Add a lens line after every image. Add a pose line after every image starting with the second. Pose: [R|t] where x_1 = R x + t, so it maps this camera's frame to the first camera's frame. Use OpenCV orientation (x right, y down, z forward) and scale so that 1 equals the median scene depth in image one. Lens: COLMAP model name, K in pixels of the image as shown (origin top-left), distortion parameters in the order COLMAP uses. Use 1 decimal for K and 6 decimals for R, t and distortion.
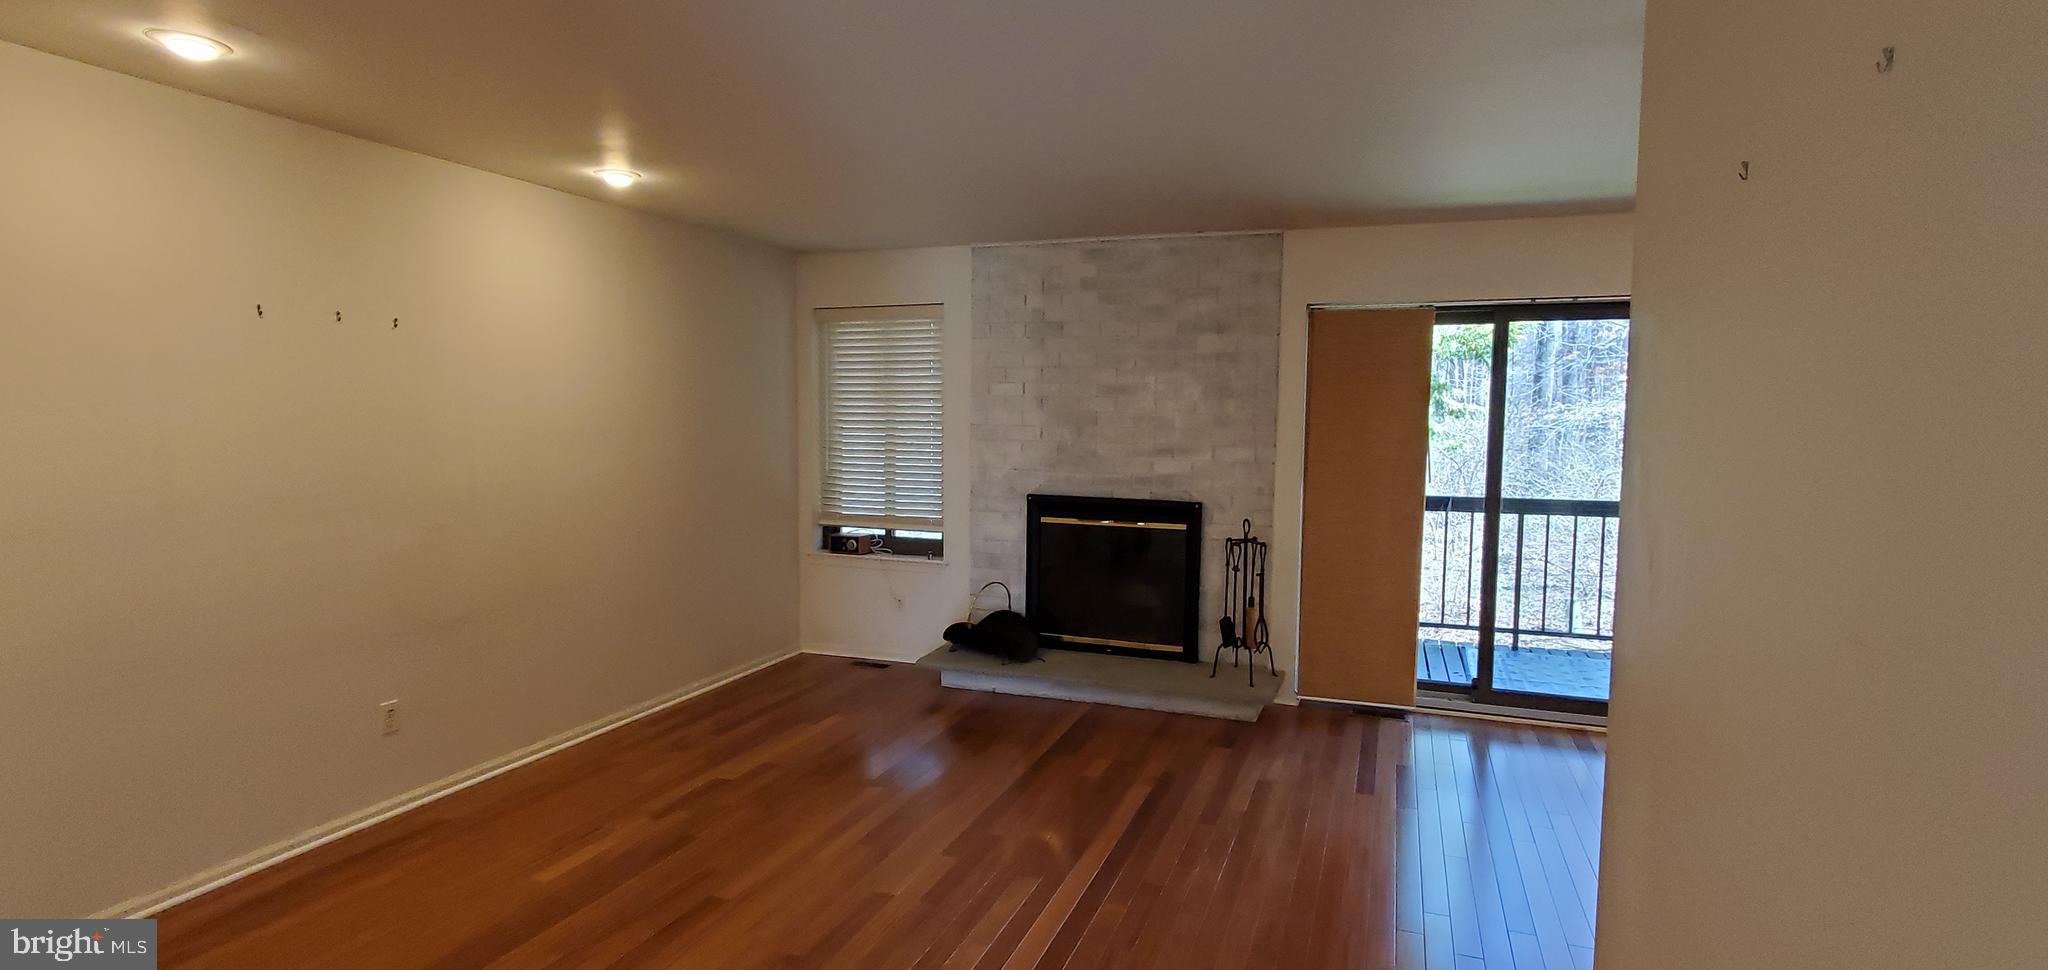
lens RADIAL K [[990.3, 0, 1029.5], [0, 990.3, 494.7], [0, 0, 1]] dist [0.010320, 0.000550]
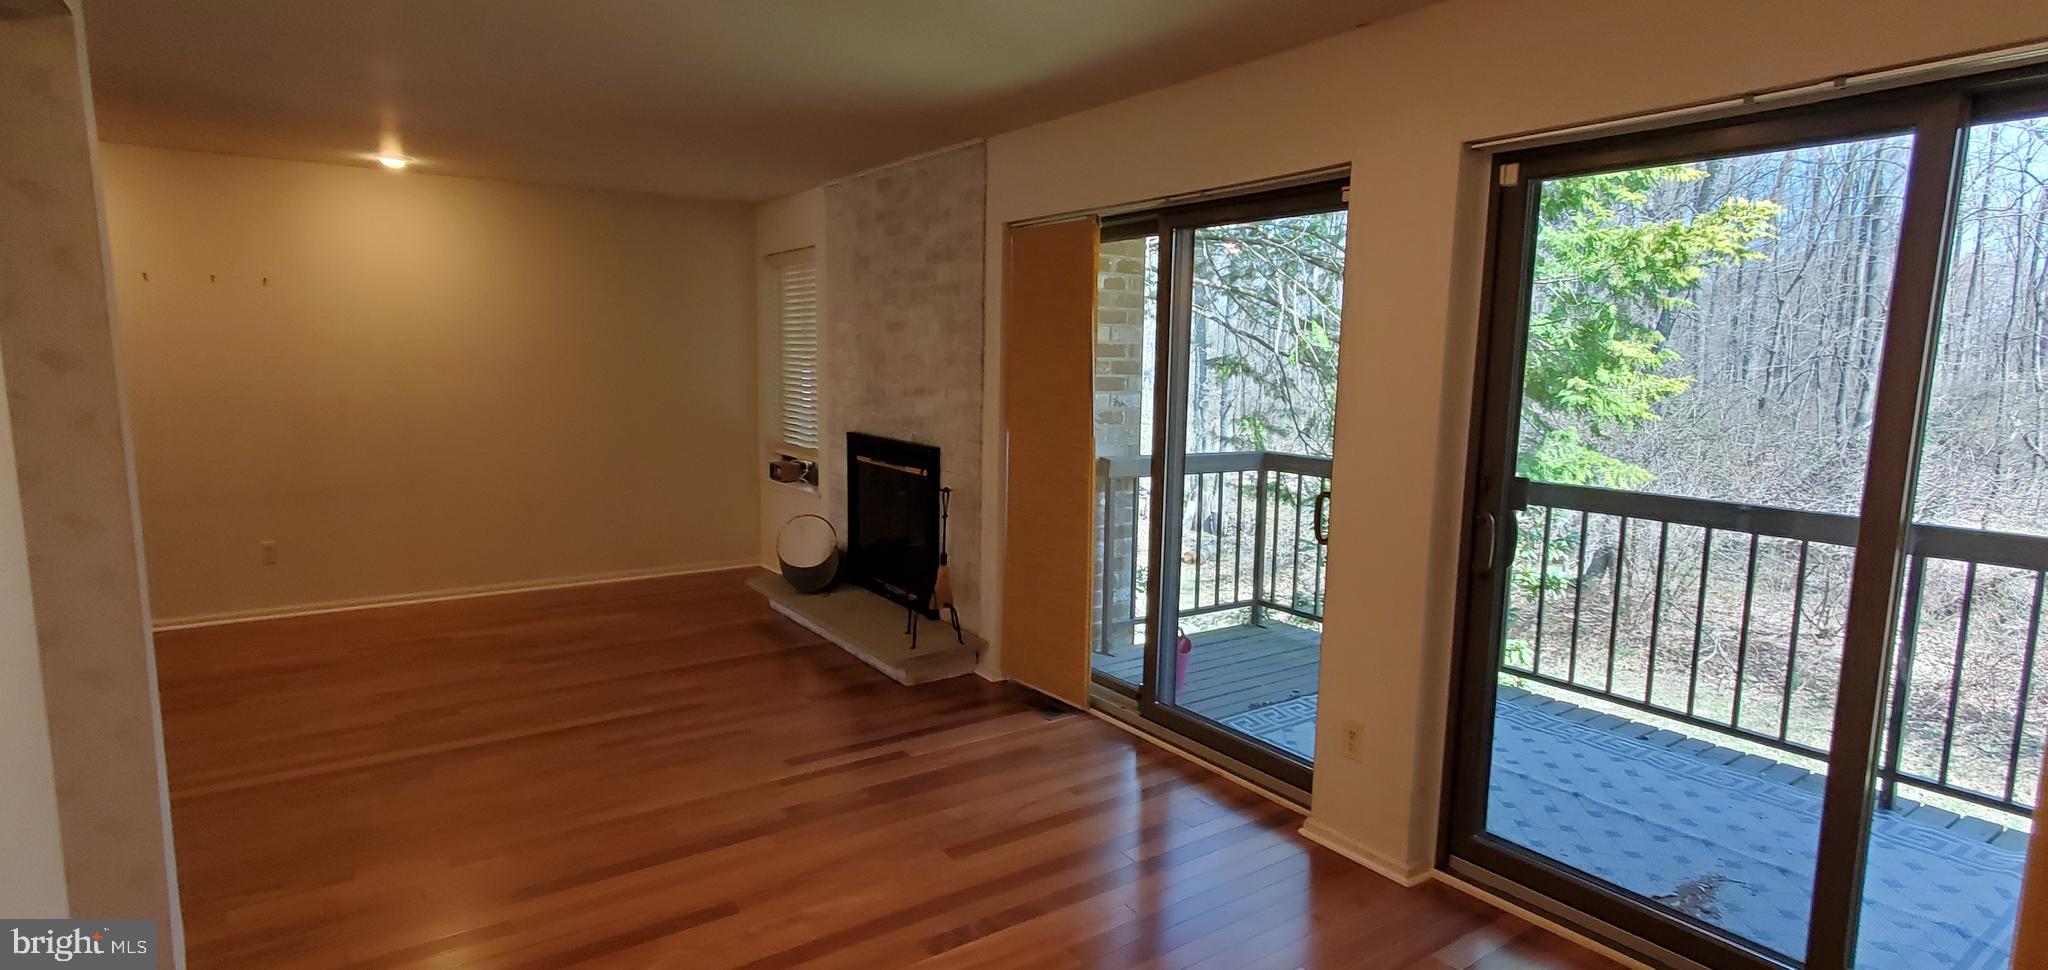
lens RADIAL K [[990.3, 0, 1029.5], [0, 990.3, 494.7], [0, 0, 1]] dist [0.010320, 0.000550]
pose [[0.828672, 0.079843, -0.554011, 0.761297], [-0.056475, 0.996650, 0.059163, -0.007594], [0.556879, -0.017739, 0.830404, 0.282204]]
